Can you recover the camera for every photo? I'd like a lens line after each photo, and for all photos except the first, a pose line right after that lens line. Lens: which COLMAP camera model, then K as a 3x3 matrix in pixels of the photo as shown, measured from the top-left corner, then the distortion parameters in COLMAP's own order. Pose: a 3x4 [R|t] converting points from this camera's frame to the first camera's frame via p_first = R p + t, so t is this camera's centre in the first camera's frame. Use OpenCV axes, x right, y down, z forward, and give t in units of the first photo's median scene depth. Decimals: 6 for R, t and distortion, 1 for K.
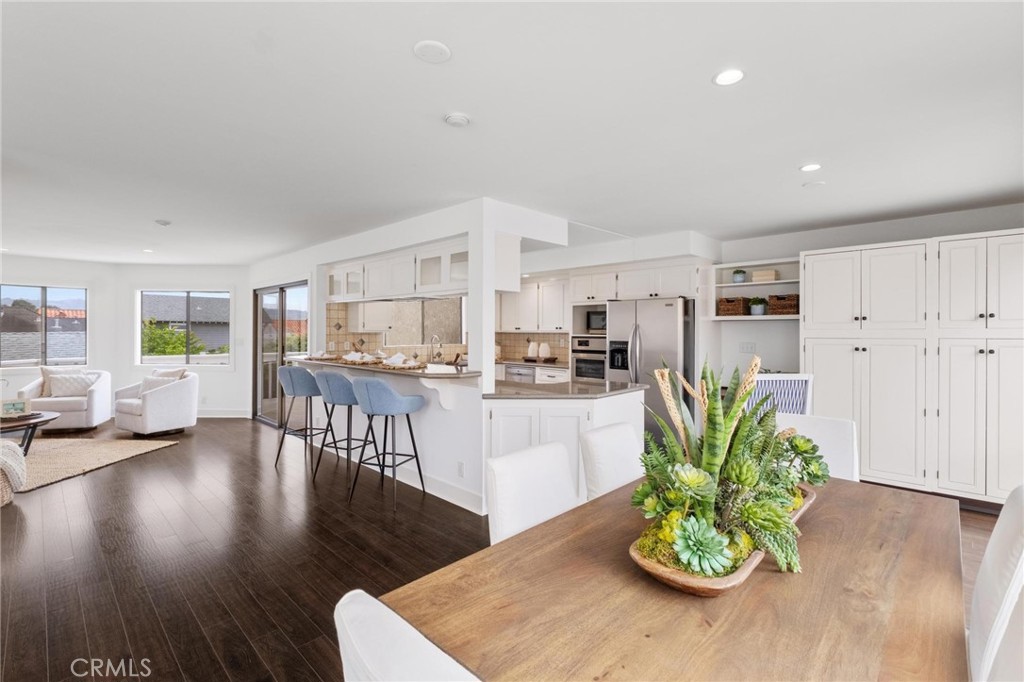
lens RADIAL K [[445.5, 0, 512.0], [0, 445.5, 341.0], [0, 0, 1]] dist [-0.000030, -0.000018]
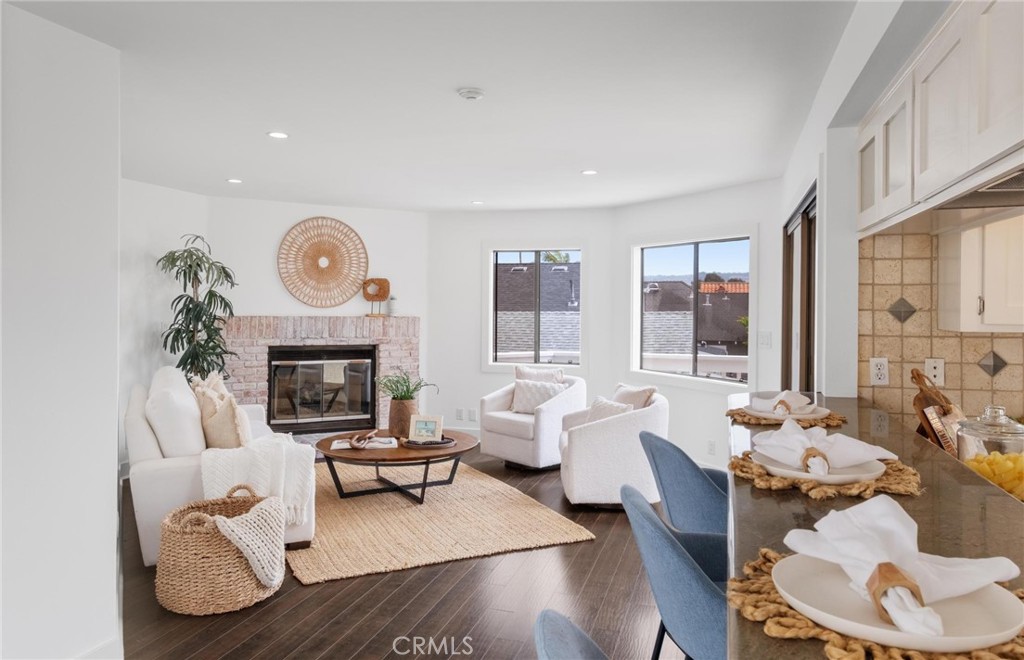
lens RADIAL K [[713.3, 0, 512.0], [0, 713.3, 330.0], [0, 0, 1]] dist [0.004106, 0.000071]
pose [[0.456131, 0.027303, -0.889494, -0.062151], [-0.020412, 0.999587, 0.020215, -0.023045], [0.889678, 0.008935, 0.456500, 0.511624]]
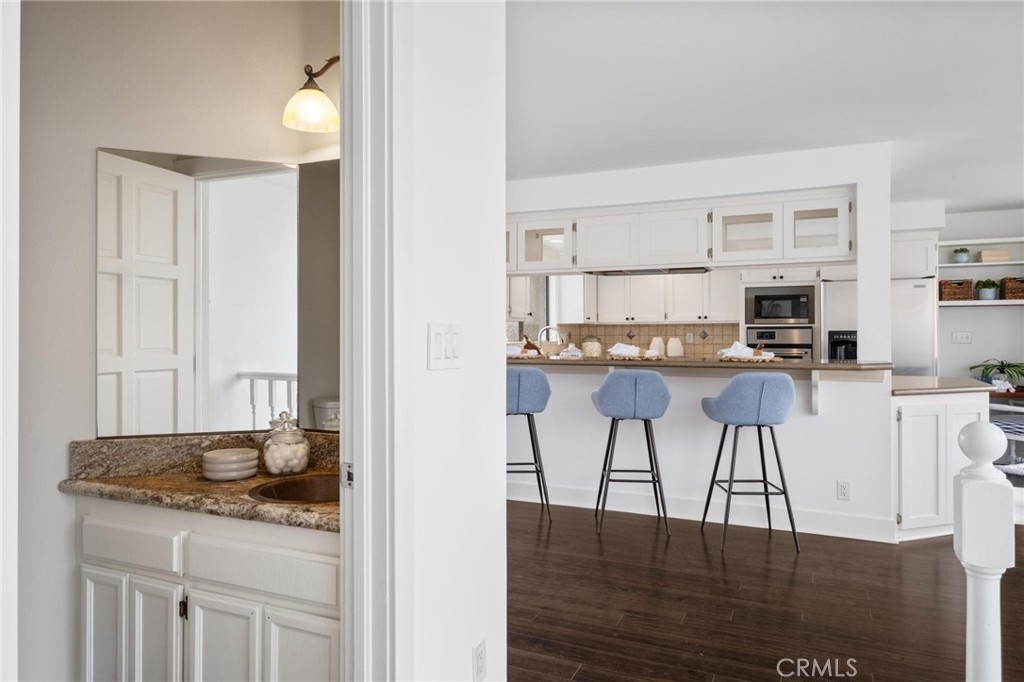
lens RADIAL K [[647.5, 0, 512.0], [0, 647.5, 341.0], [0, 0, 1]] dist [0.027213, 0.000462]
pose [[0.939892, -0.006666, 0.341408, -0.650066], [0.011467, 0.999862, -0.012045, 0.023415], [-0.341280, 0.015236, 0.939838, 0.081922]]
